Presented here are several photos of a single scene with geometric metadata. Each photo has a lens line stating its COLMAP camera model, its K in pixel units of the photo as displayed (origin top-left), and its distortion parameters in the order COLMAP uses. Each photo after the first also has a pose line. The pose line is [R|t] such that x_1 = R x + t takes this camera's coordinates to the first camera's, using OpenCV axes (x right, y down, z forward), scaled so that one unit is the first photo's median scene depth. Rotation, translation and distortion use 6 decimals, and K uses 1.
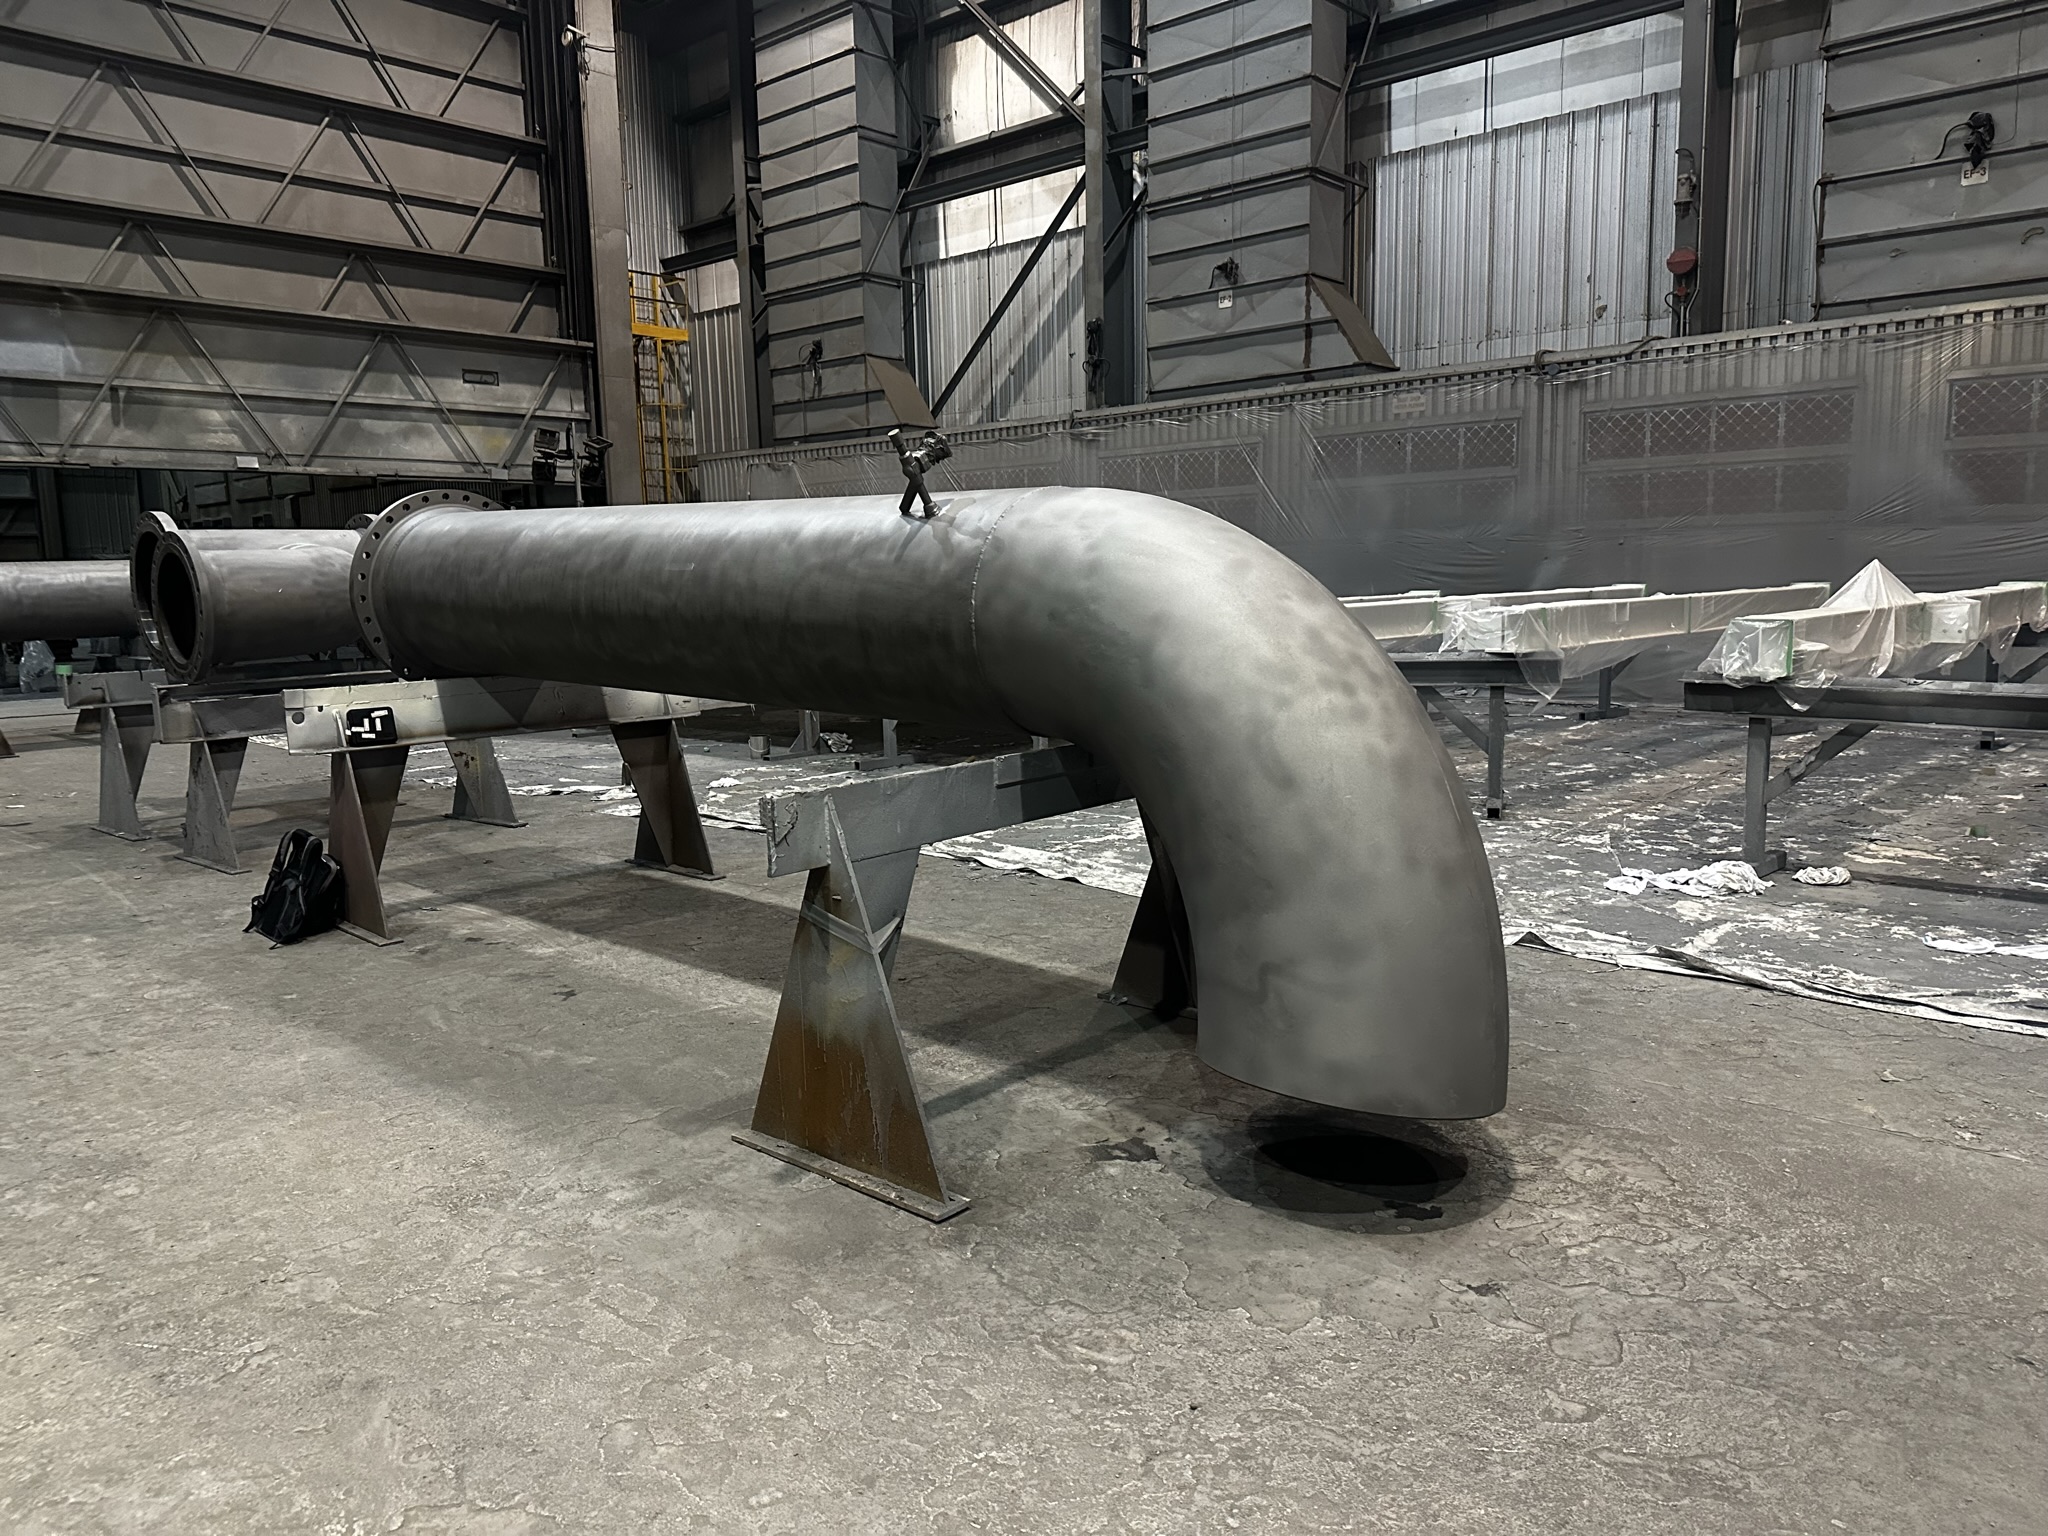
lens RADIAL K [[1488.0, 0, 1050.2], [0, 1488.0, 771.2], [0, 0, 1]] dist [0.077608, -0.099012]
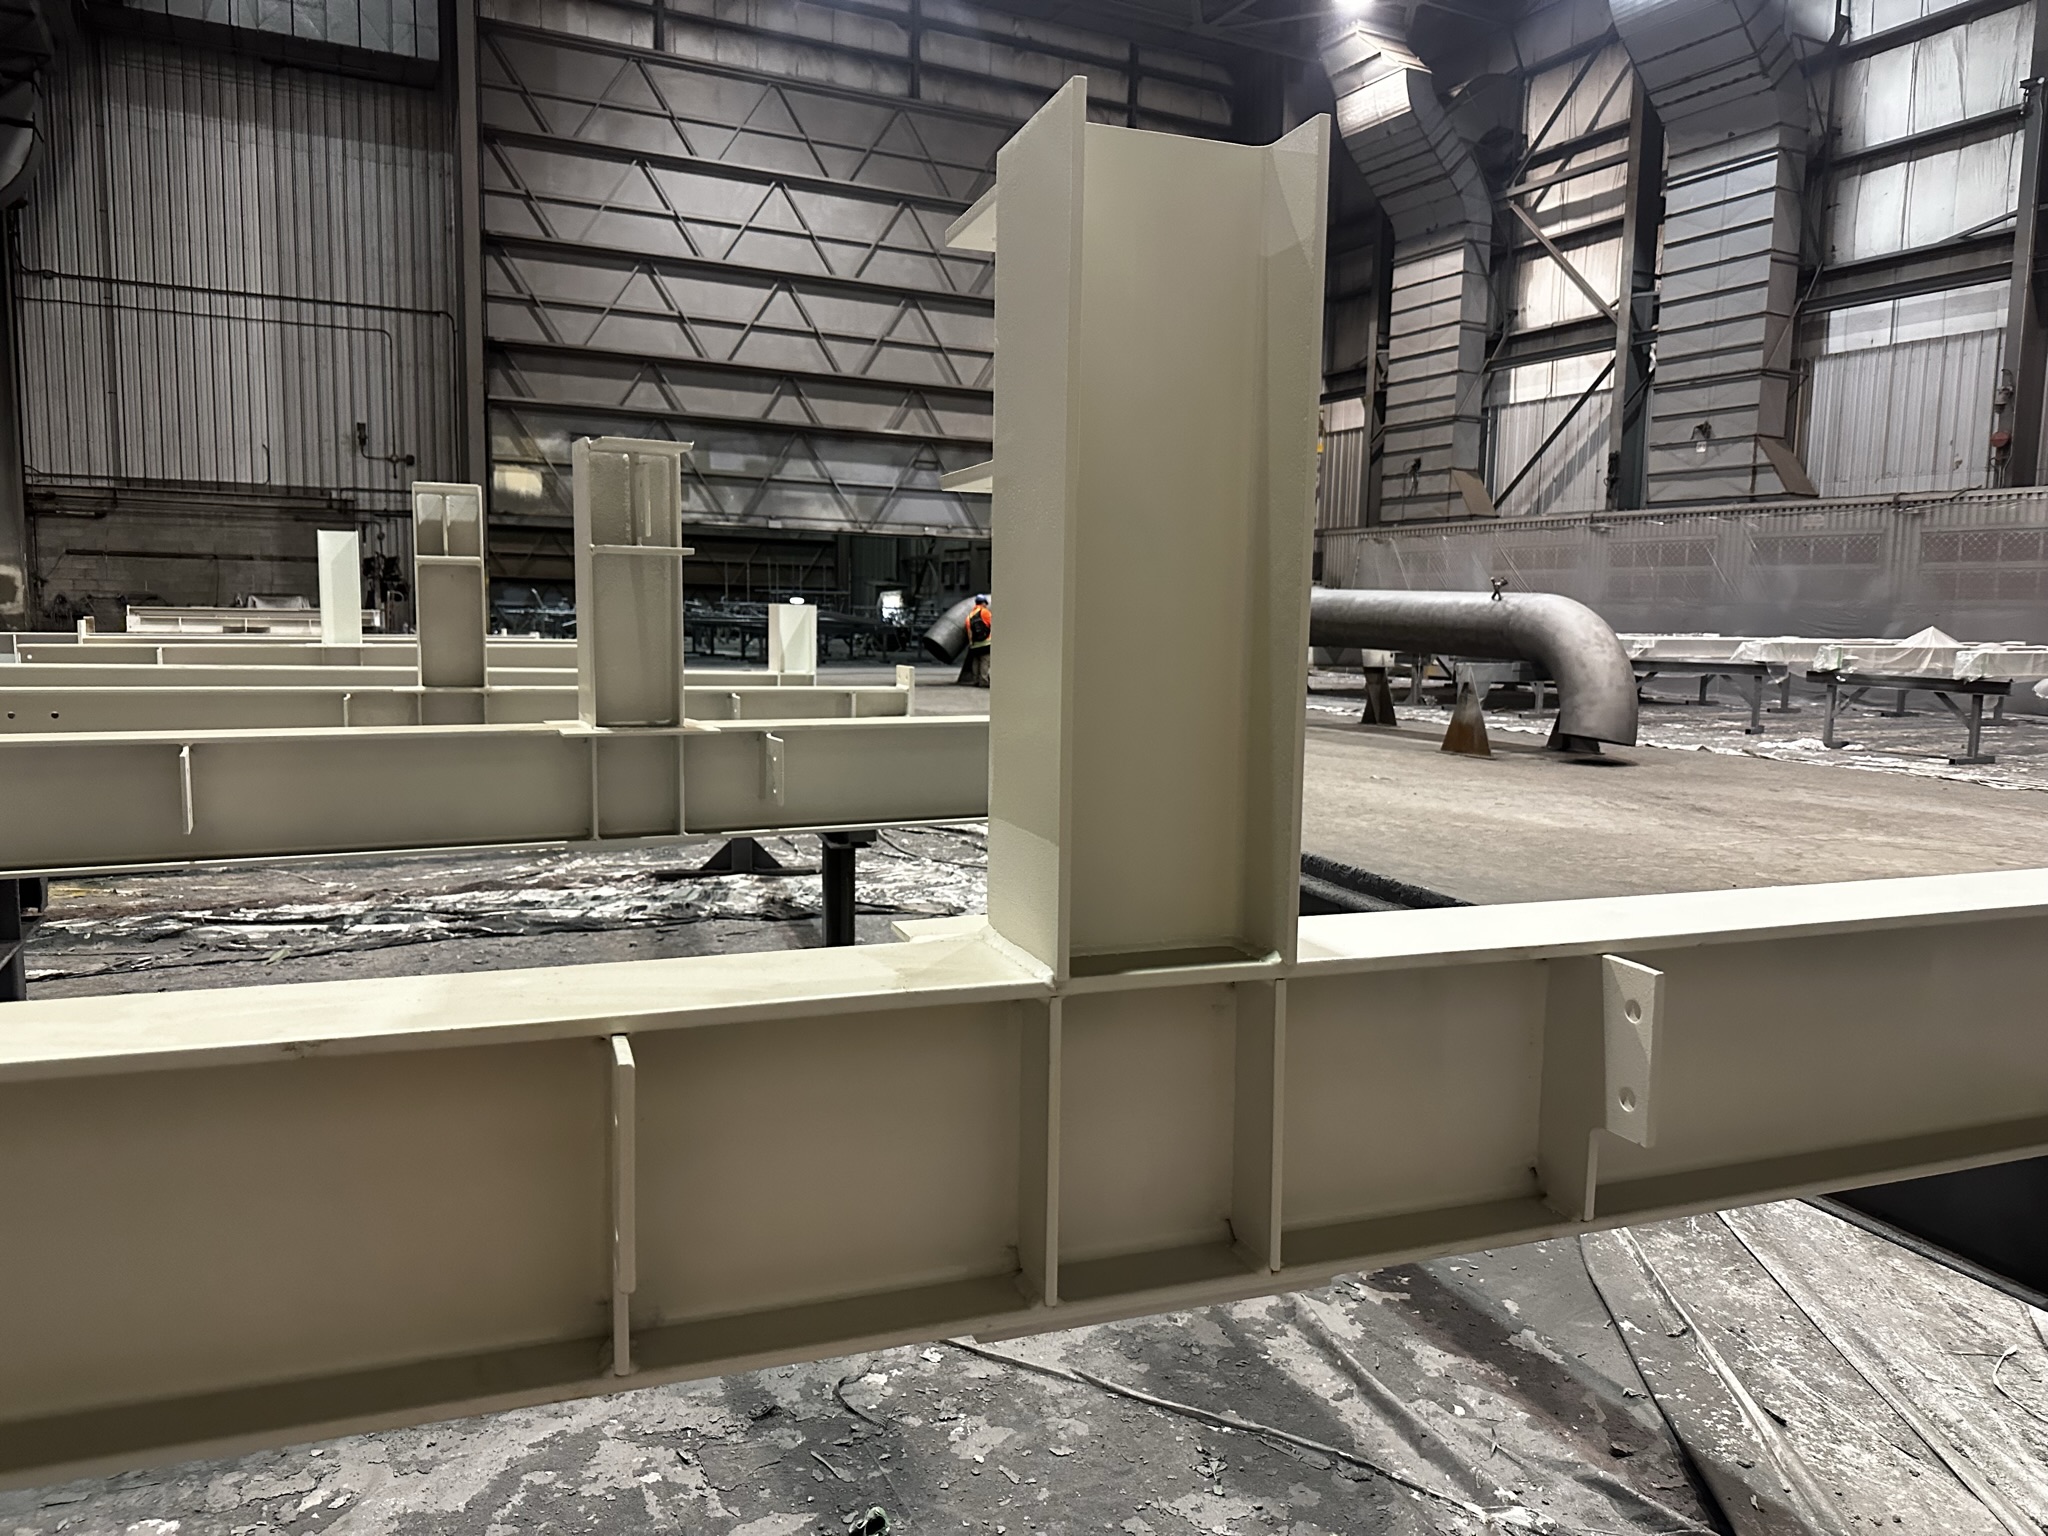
lens RADIAL K [[1488.0, 0, 1050.2], [0, 1488.0, 771.2], [0, 0, 1]] dist [0.077608, -0.099012]
pose [[0.938013, 0.075084, -0.338369, 0.038161], [-0.083664, 0.996435, -0.010822, 0.091615], [0.336350, 0.038461, 0.940951, -0.678331]]
